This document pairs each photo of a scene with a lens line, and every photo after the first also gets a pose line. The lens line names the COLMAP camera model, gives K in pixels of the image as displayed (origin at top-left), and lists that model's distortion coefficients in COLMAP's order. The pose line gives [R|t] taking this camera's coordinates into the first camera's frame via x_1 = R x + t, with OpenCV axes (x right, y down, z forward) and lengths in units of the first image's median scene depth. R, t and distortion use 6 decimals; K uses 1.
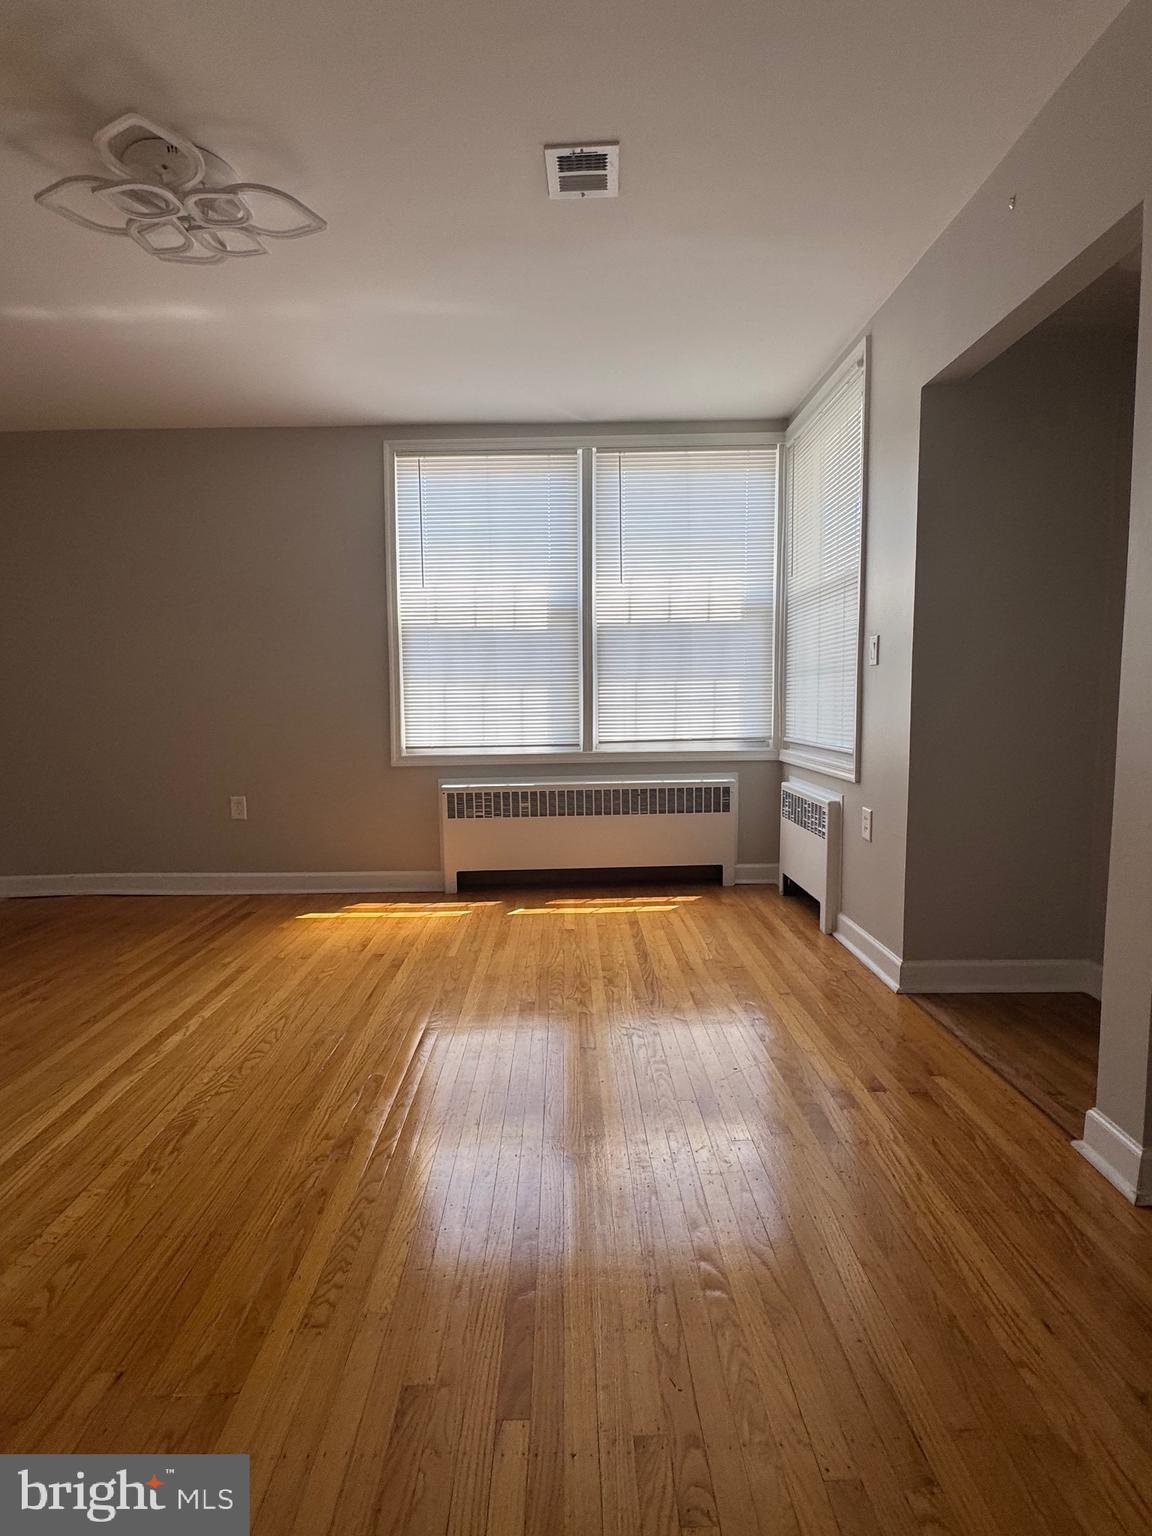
lens RADIAL K [[746.7, 0, 576.0], [0, 746.7, 768.0], [0, 0, 1]] dist [-0.005677, 0.000186]
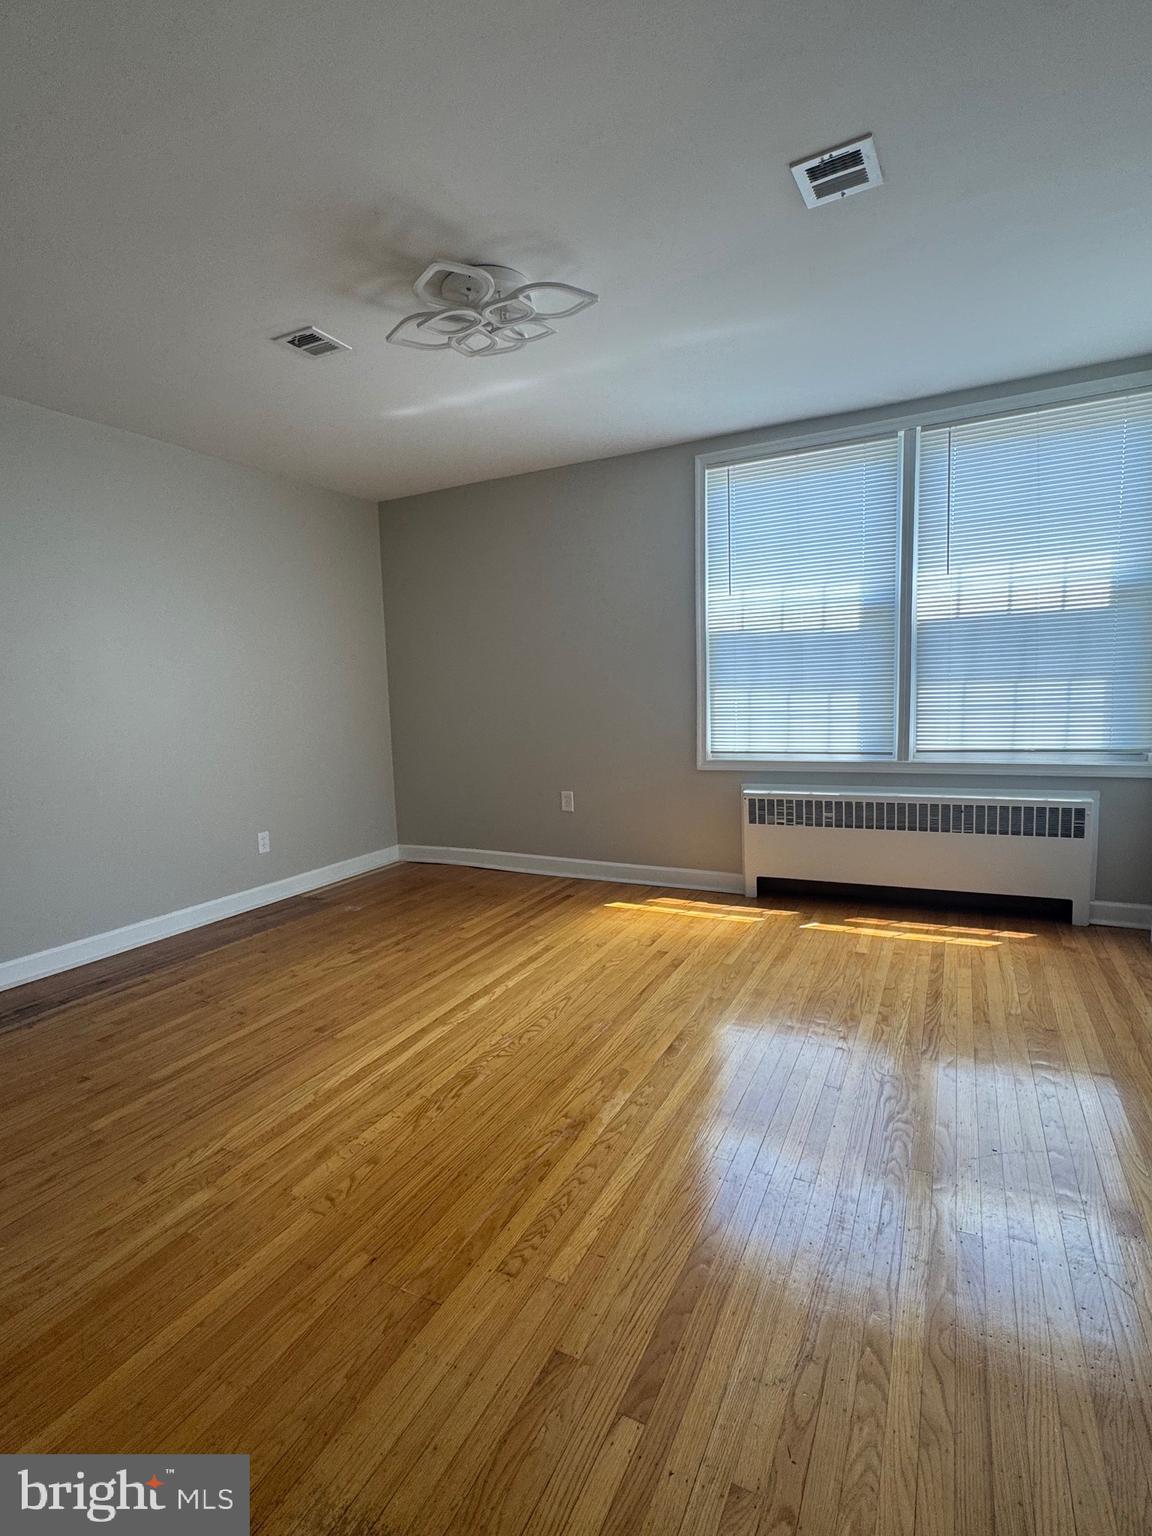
lens RADIAL K [[746.7, 0, 576.0], [0, 746.7, 768.0], [0, 0, 1]] dist [-0.005677, 0.000186]
pose [[0.884811, 0.033676, -0.464732, 0.119248], [-0.020783, 0.999245, 0.032840, -0.048210], [0.465487, -0.019399, 0.884842, -0.002164]]
